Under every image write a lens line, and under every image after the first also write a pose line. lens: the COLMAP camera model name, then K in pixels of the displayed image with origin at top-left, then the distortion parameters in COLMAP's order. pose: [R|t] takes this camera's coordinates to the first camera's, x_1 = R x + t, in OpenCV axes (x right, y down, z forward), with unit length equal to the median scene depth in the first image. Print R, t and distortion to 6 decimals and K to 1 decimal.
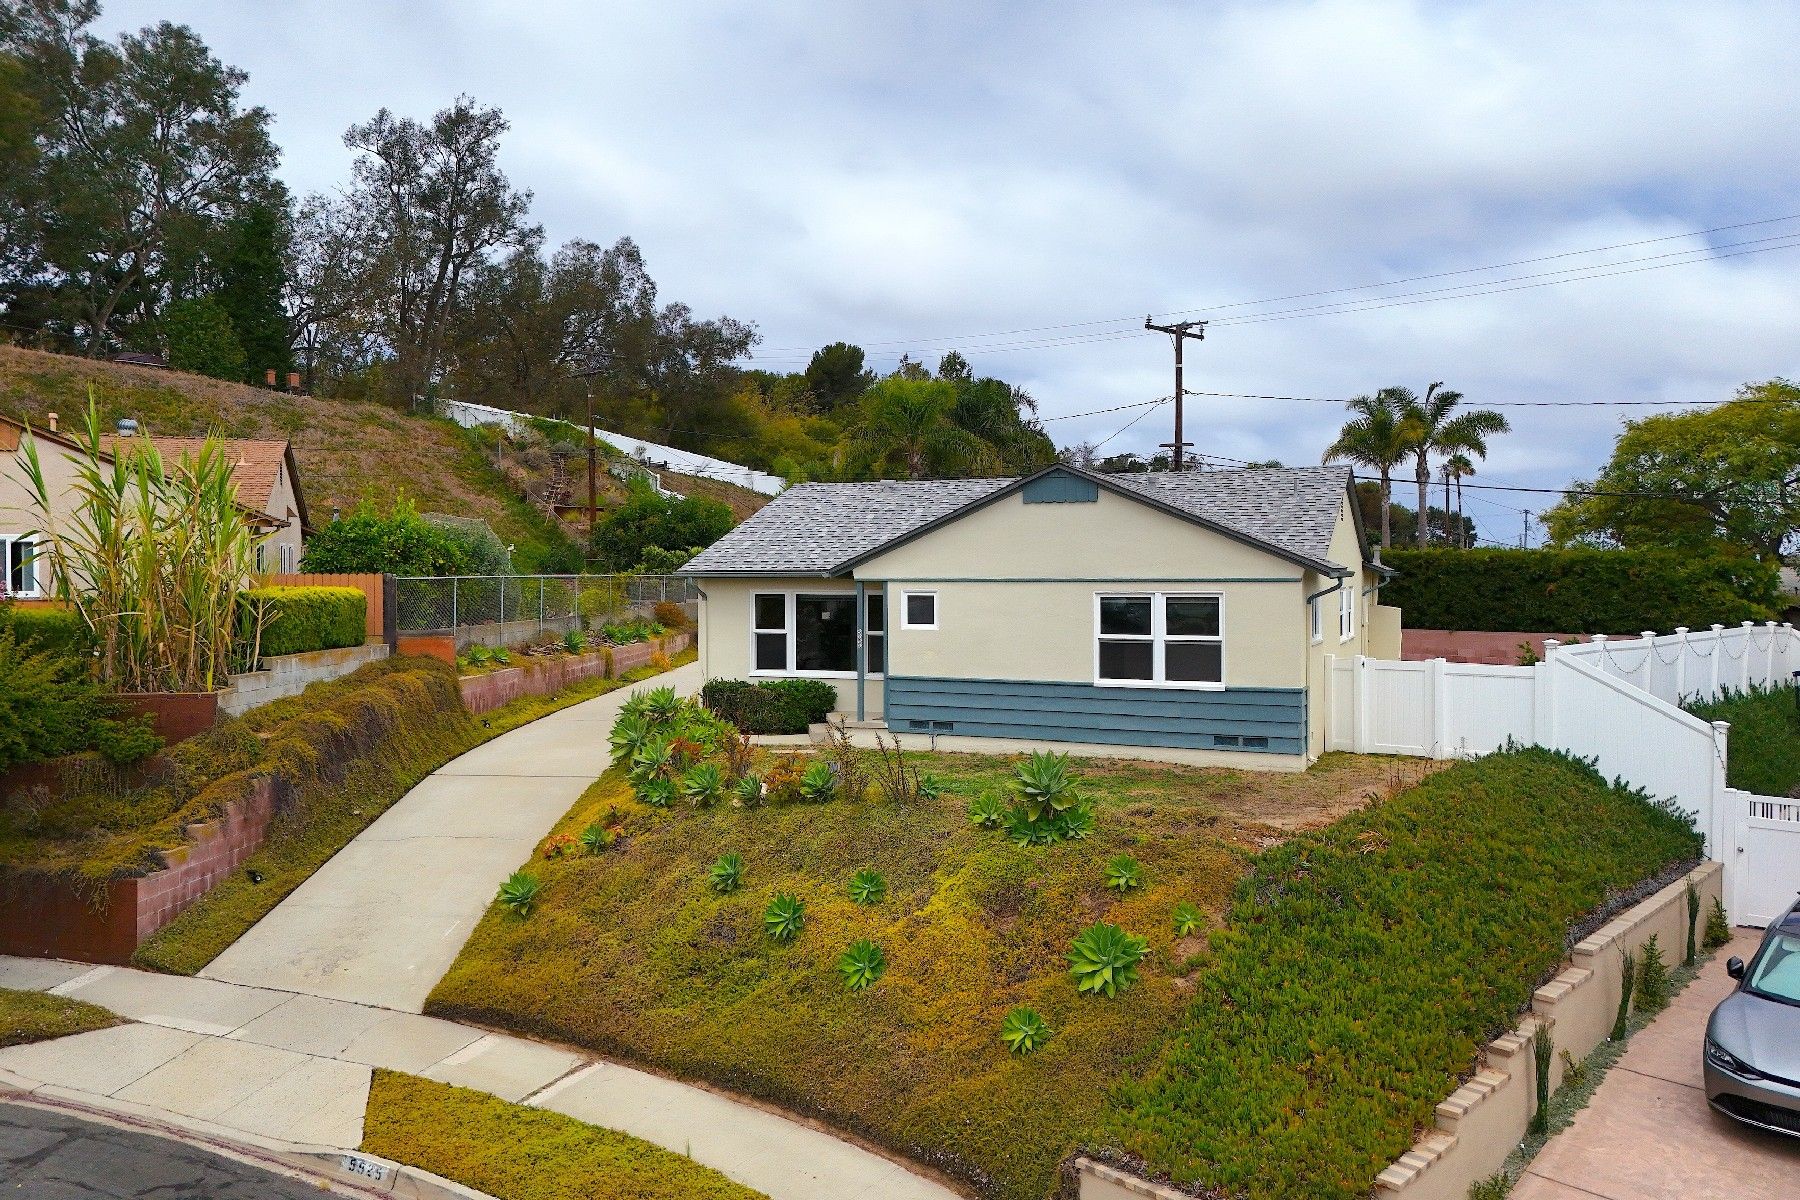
lens RADIAL K [[1329.7, 0, 900.0], [0, 1329.7, 600.0], [0, 0, 1]] dist [0.072090, -0.065108]
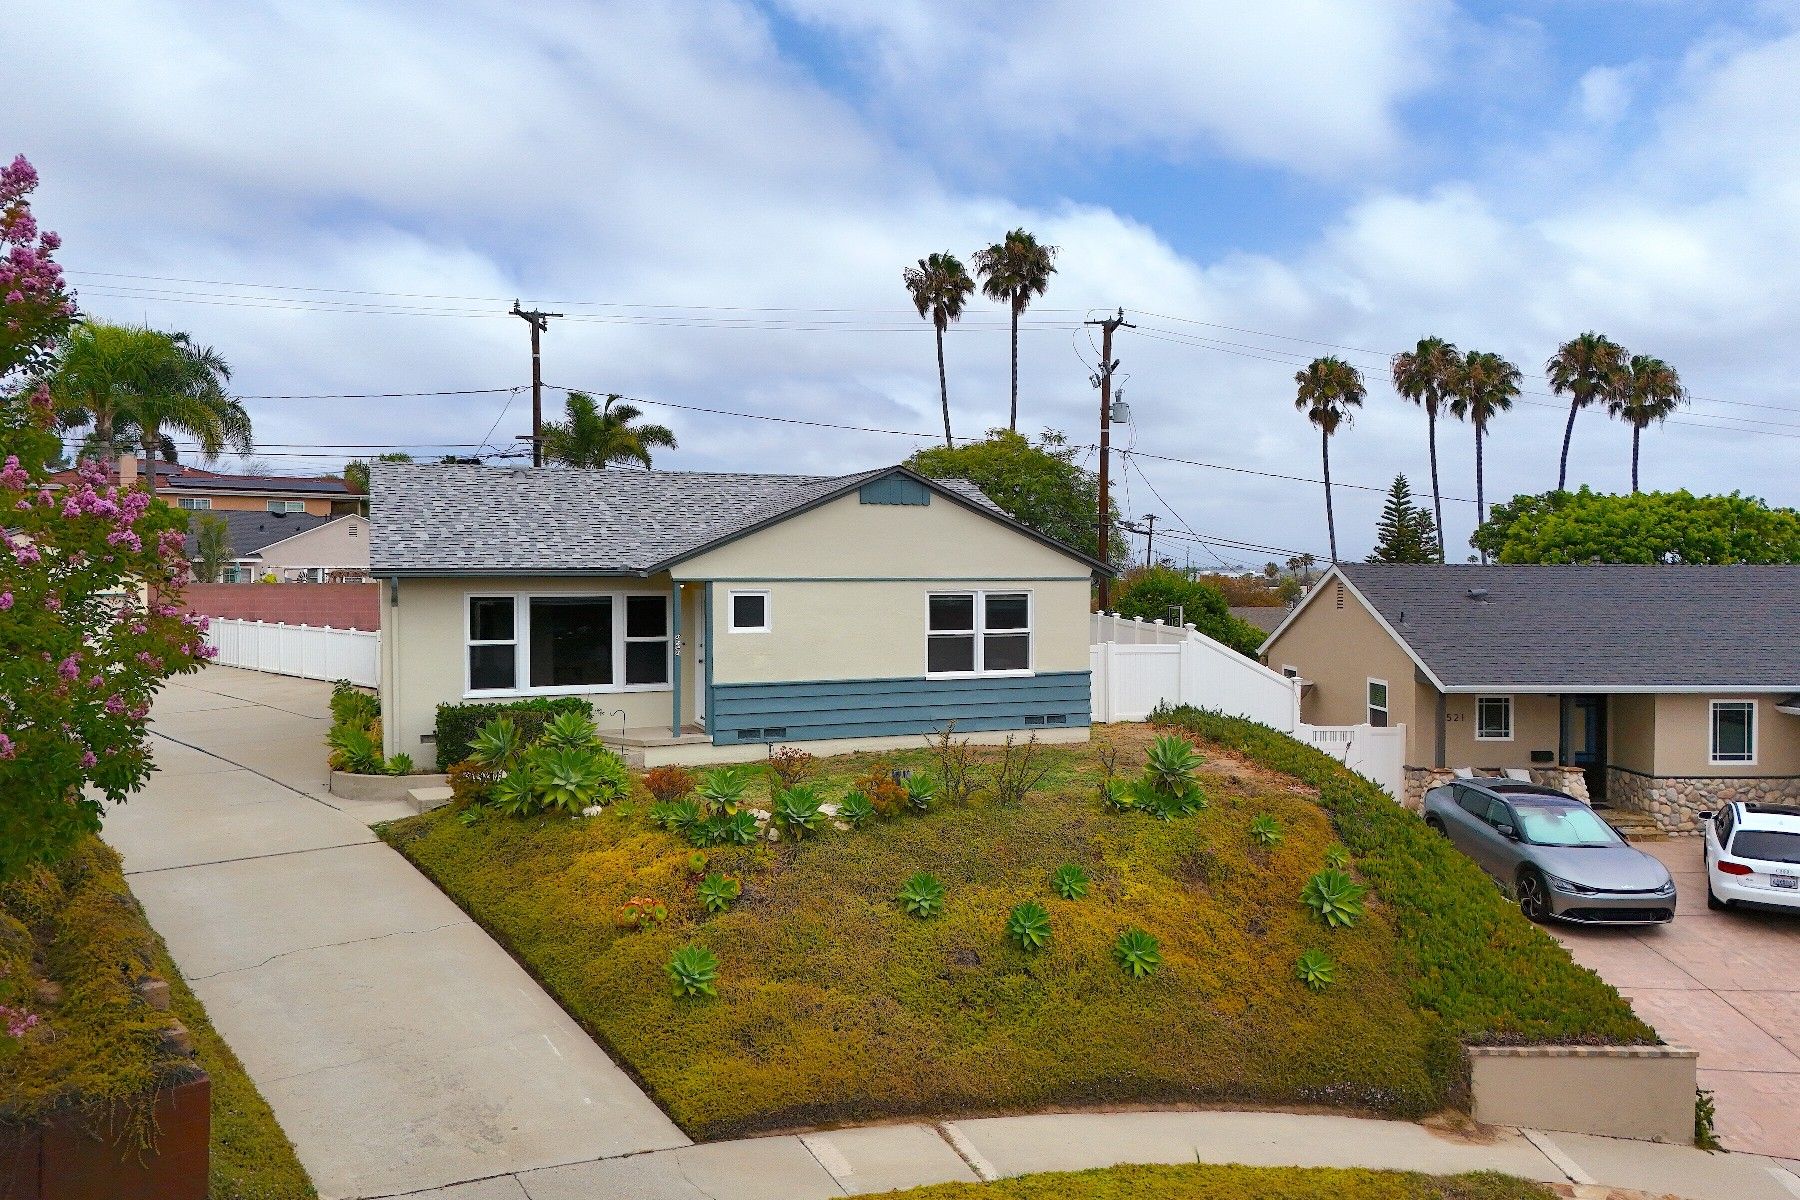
lens RADIAL K [[1329.7, 0, 900.0], [0, 1329.7, 600.0], [0, 0, 1]] dist [0.072090, -0.065108]
pose [[0.698336, -0.015713, 0.715598, -0.616678], [0.013584, 0.999870, 0.008699, -0.007992], [-0.715642, 0.003646, 0.698458, 0.279973]]
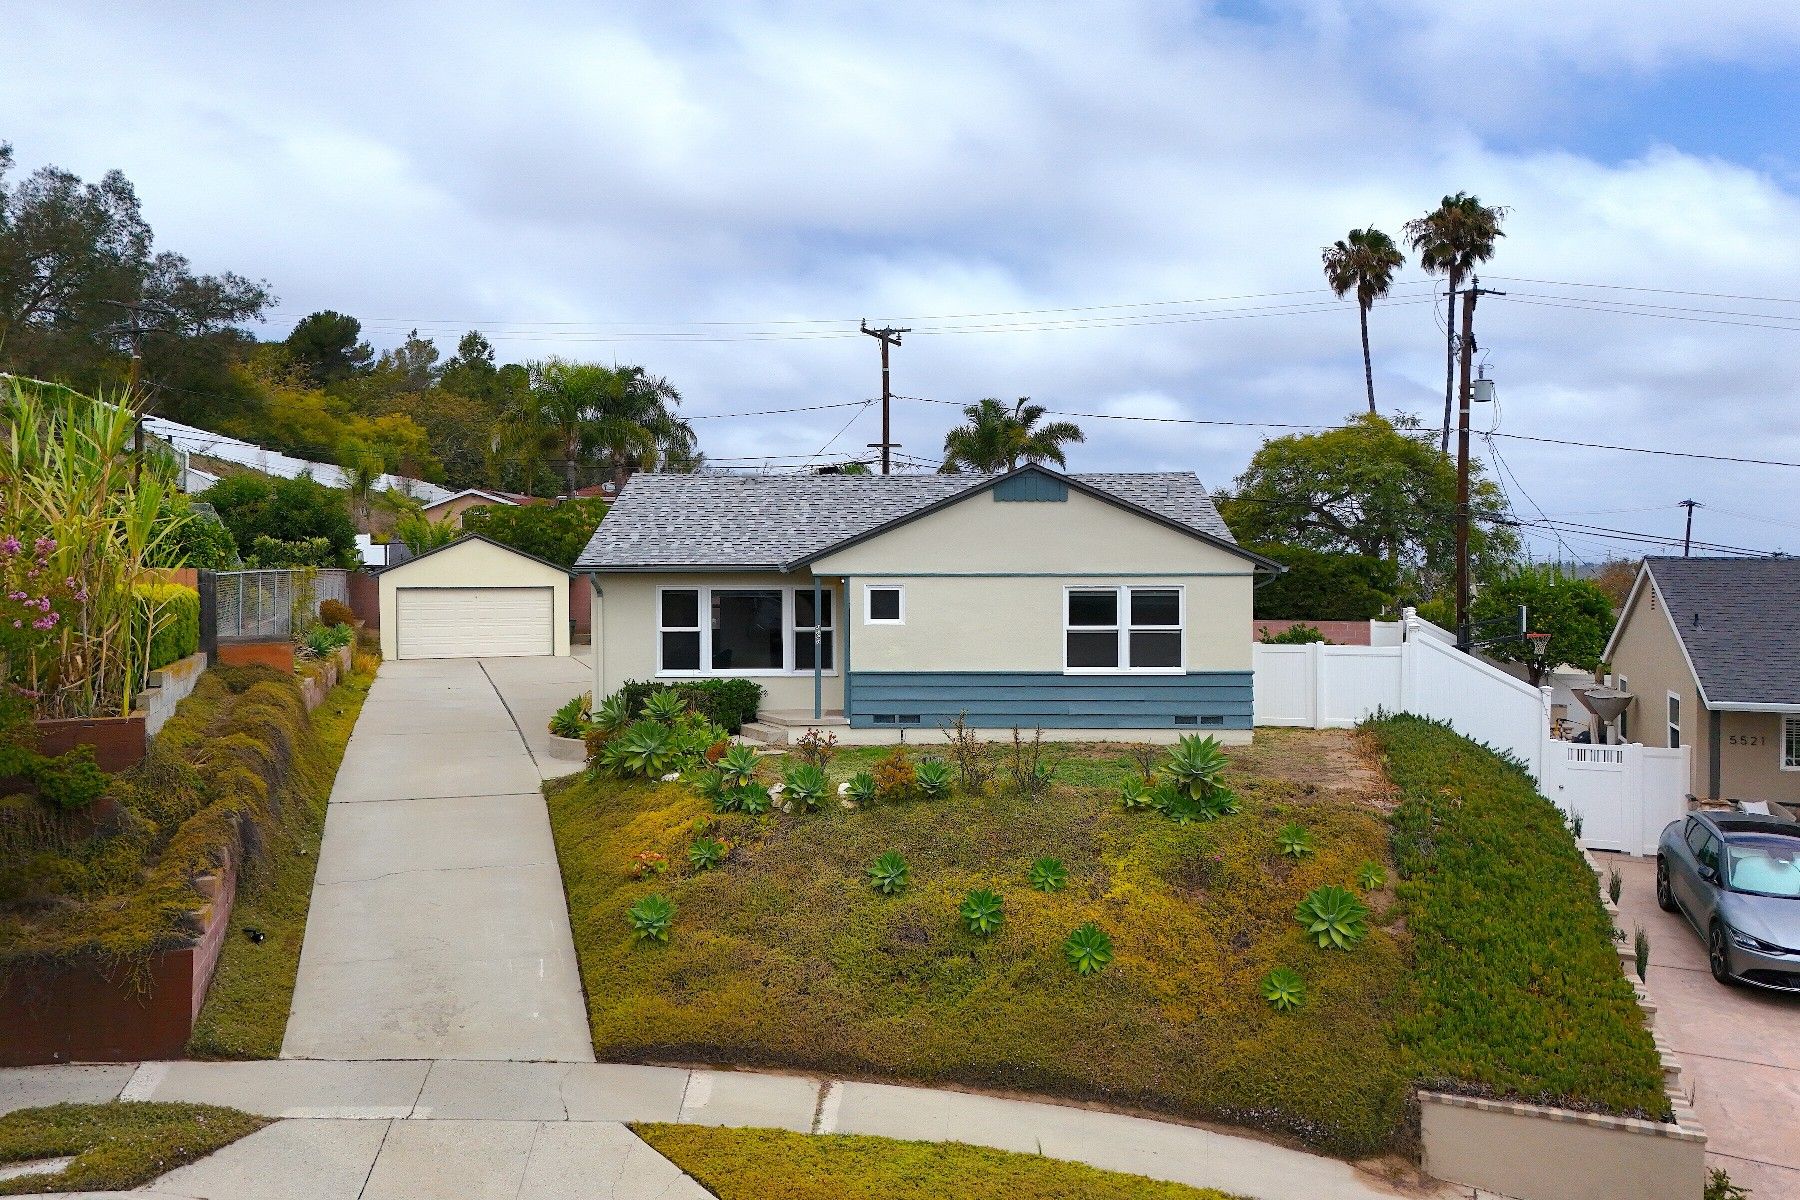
lens RADIAL K [[1329.7, 0, 900.0], [0, 1329.7, 600.0], [0, 0, 1]] dist [0.072090, -0.065108]
pose [[0.920055, -0.009577, 0.391671, -0.387880], [0.007715, 0.999950, 0.006329, -0.002562], [-0.391712, -0.002802, 0.920084, 0.075392]]
